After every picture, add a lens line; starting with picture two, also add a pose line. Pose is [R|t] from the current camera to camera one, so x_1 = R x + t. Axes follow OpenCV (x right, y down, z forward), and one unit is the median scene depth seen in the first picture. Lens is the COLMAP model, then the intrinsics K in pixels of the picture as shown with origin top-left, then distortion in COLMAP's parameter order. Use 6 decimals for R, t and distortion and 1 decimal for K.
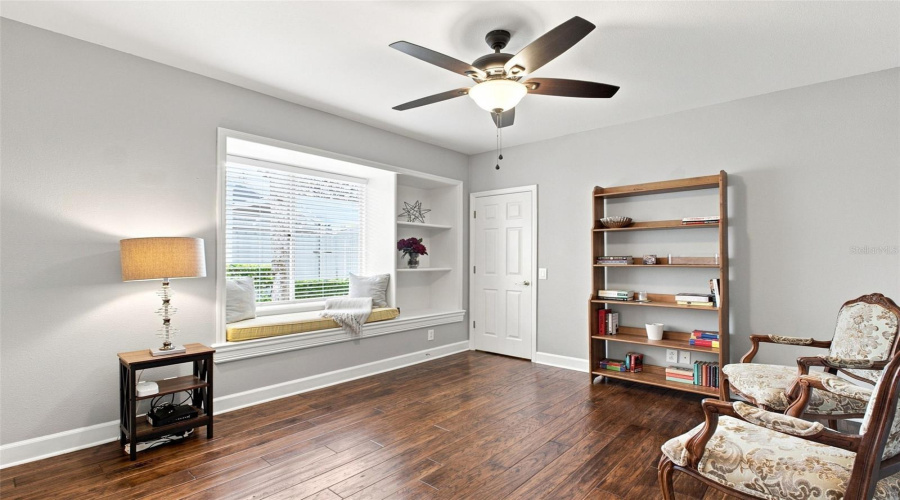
lens RADIAL K [[417.4, 0, 450.7], [0, 417.4, 252.4], [0, 0, 1]] dist [-0.013008, -0.001152]
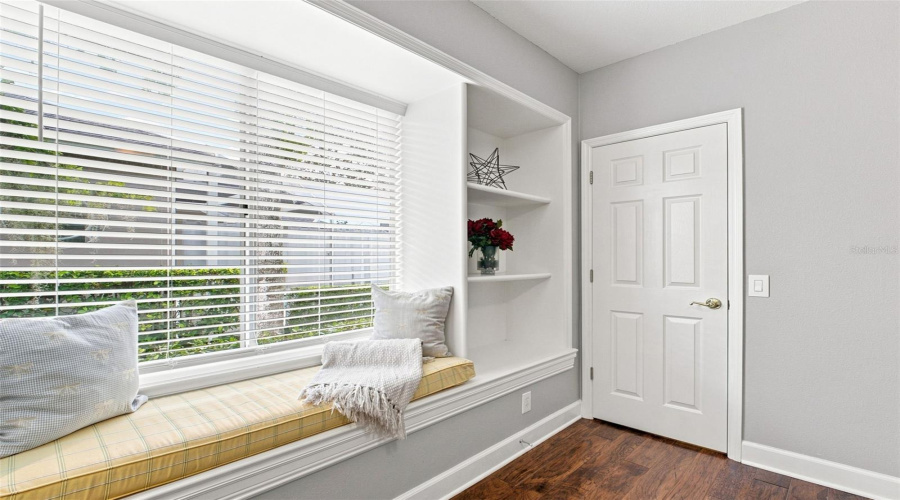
lens RADIAL K [[417.4, 0, 449.3], [0, 417.4, 254.8], [0, 0, 1]] dist [-0.013008, -0.001152]
pose [[0.999068, -0.005216, -0.042847, -0.123230], [0.005486, 0.999966, 0.006186, 0.009316], [0.042813, -0.006415, 0.999062, 0.483058]]
